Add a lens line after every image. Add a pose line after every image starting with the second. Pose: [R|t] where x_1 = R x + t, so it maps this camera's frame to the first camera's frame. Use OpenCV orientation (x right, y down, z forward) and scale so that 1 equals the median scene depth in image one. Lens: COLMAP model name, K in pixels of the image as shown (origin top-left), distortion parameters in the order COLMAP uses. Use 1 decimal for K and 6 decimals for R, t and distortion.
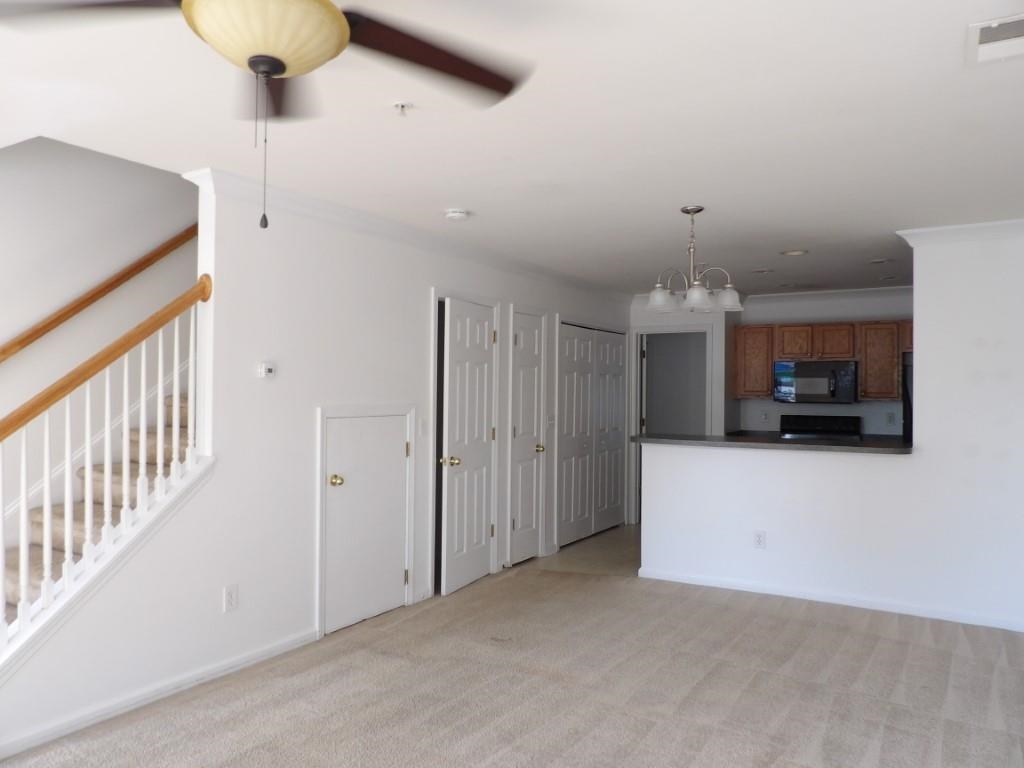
lens RADIAL K [[728.6, 0, 509.2], [0, 728.6, 385.5], [0, 0, 1]] dist [-0.032916, 0.042222]
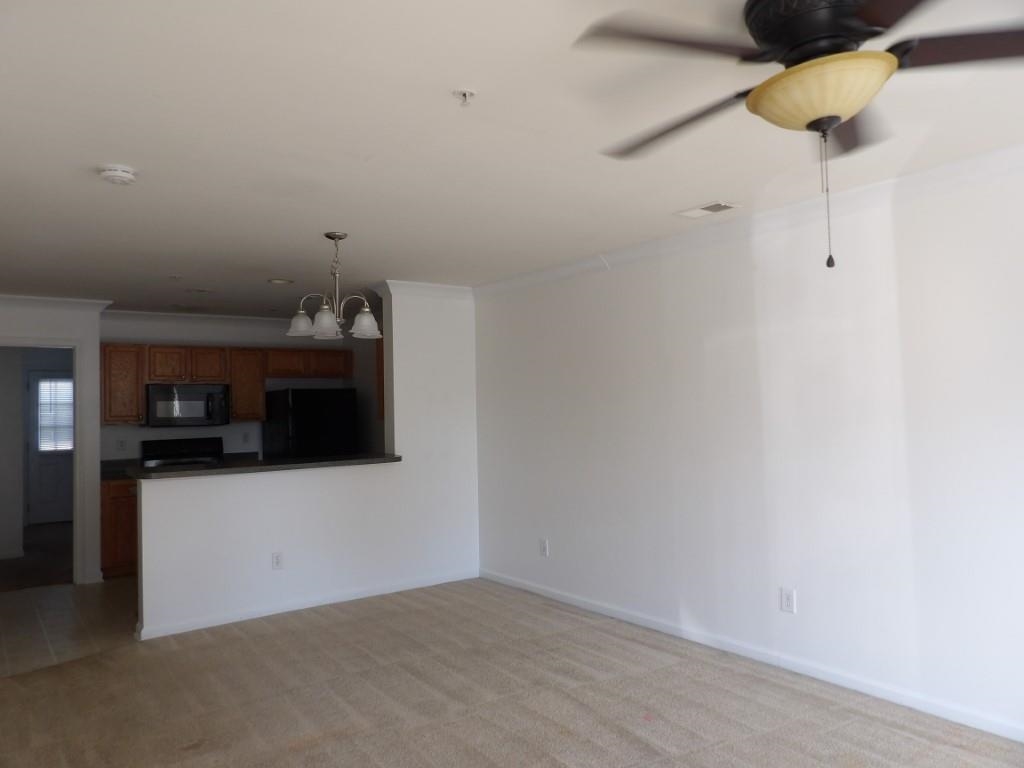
lens RADIAL K [[732.4, 0, 505.4], [0, 732.4, 381.4], [0, 0, 1]] dist [-0.028556, 0.040432]
pose [[0.381758, 0.014826, 0.924143, -0.478493], [0.019237, 0.999527, -0.023982, -0.006788], [-0.924062, 0.026933, 0.381292, 0.313637]]
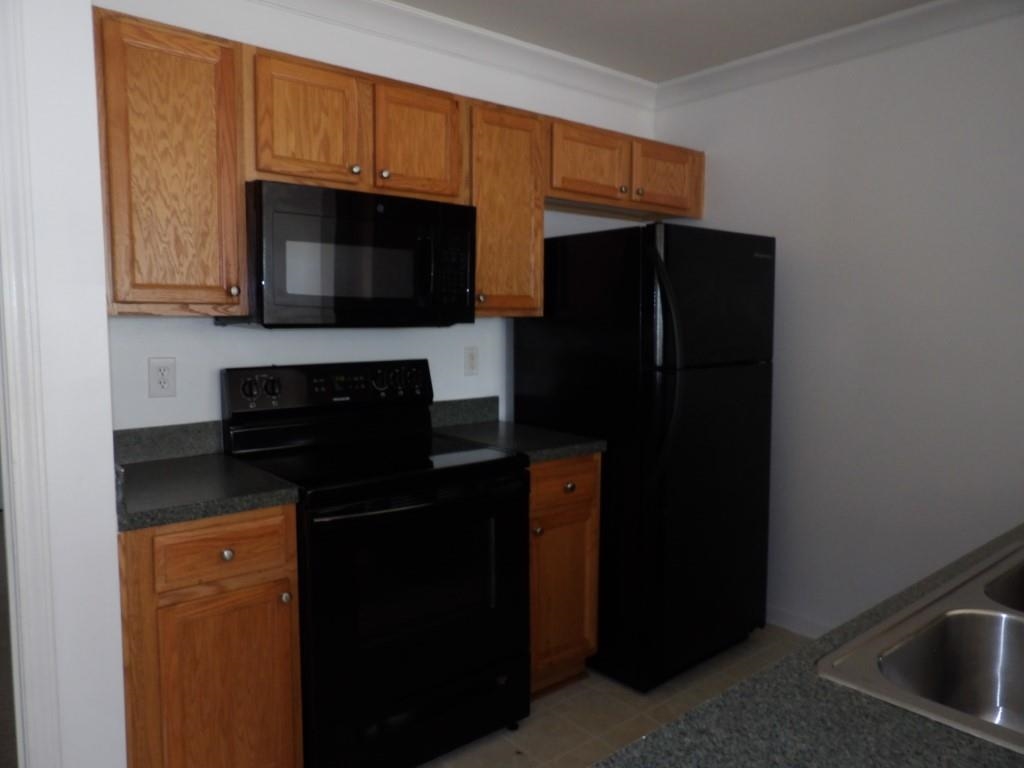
lens RADIAL K [[728.6, 0, 509.2], [0, 728.6, 385.5], [0, 0, 1]] dist [-0.032916, 0.042222]
pose [[0.325137, -0.100233, 0.940340, 0.191459], [-0.010923, 0.993903, 0.109719, 0.019575], [-0.945604, -0.045945, 0.322059, 1.193762]]
